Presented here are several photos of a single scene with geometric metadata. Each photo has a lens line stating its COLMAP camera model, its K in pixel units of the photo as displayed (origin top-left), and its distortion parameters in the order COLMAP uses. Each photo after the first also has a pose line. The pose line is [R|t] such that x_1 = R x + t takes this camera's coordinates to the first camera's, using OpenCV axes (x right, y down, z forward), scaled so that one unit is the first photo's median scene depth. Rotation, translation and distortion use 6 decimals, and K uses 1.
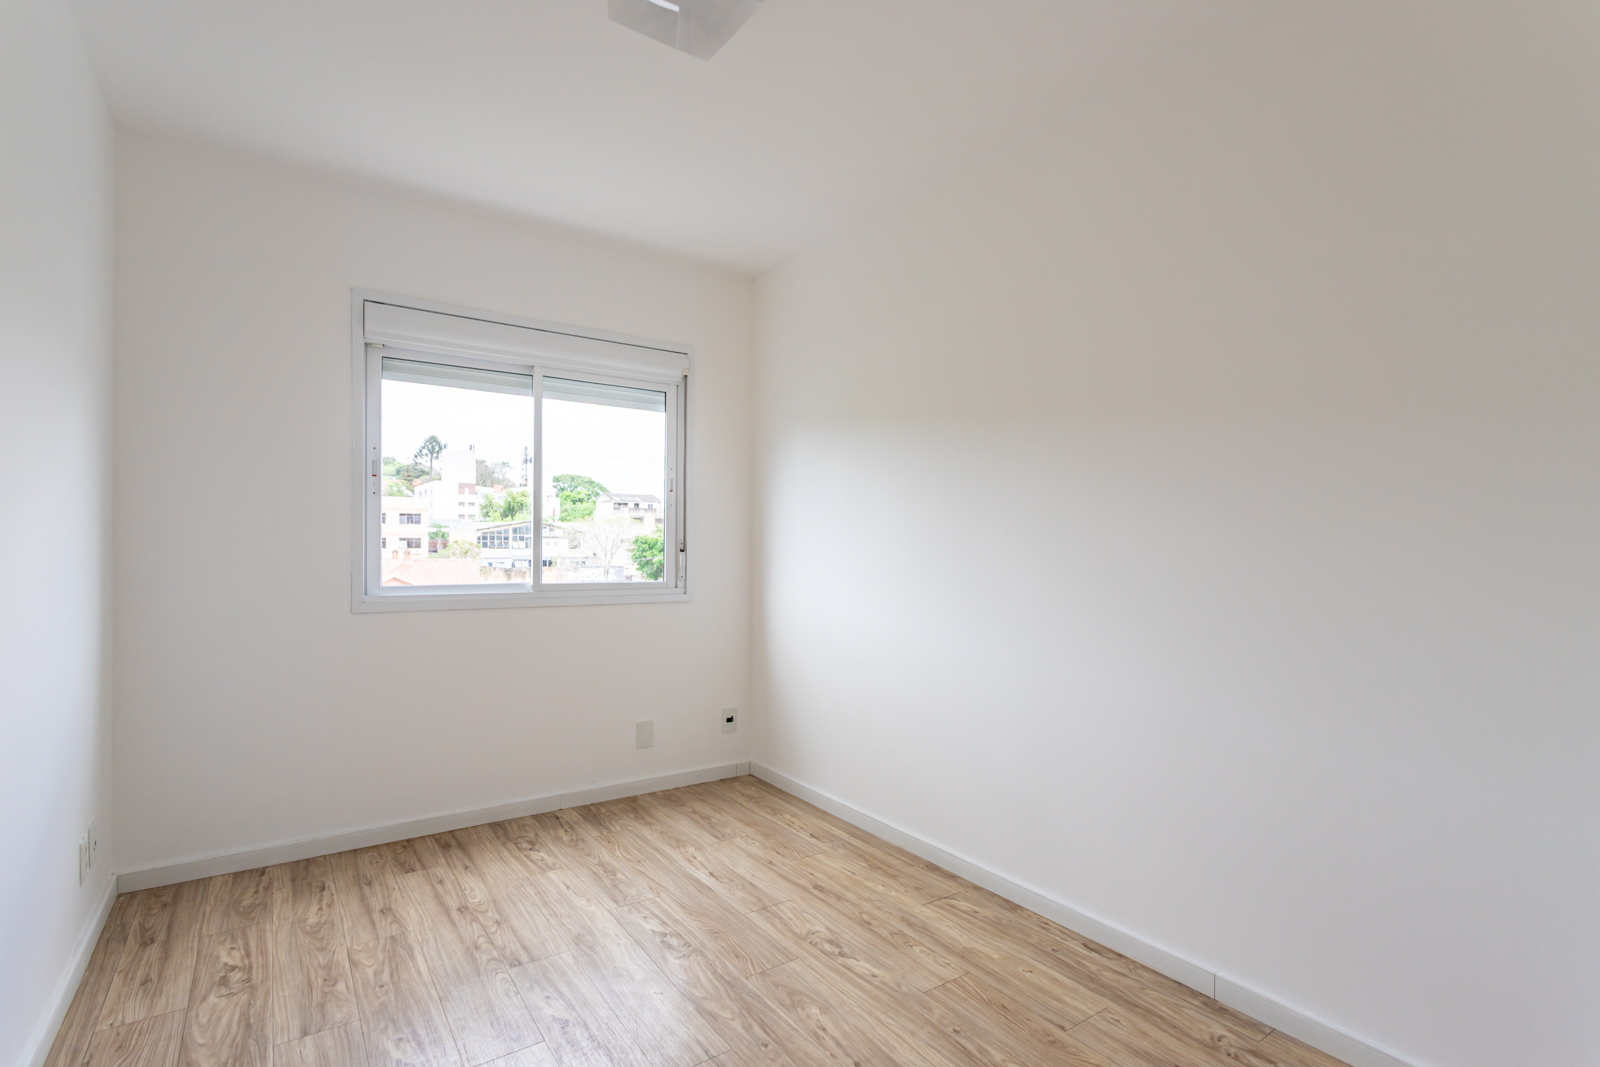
lens RADIAL K [[759.9, 0, 809.1], [0, 759.9, 545.5], [0, 0, 1]] dist [-0.001636, 0.001613]
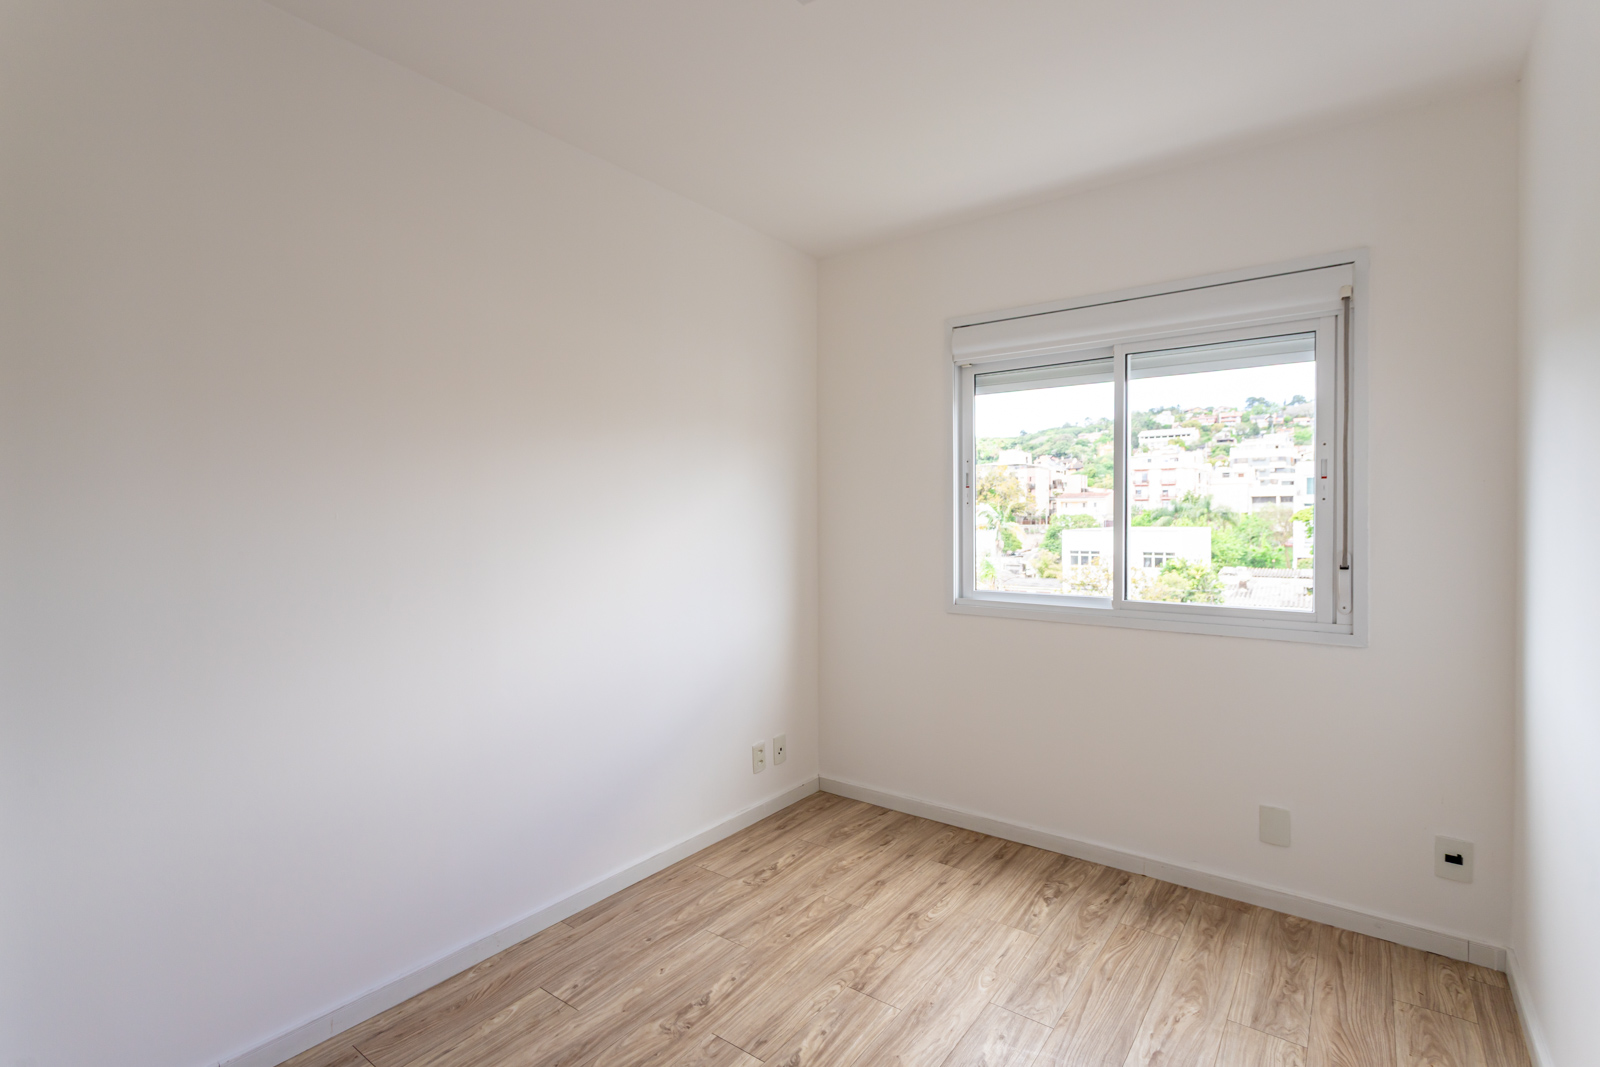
lens RADIAL K [[759.9, 0, 809.6], [0, 759.9, 525.6], [0, 0, 1]] dist [-0.001636, 0.001613]
pose [[0.305359, 0.003259, -0.952232, 0.392277], [0.008272, 0.999947, 0.006075, -0.046285], [0.952201, -0.009732, 0.305316, 0.459773]]
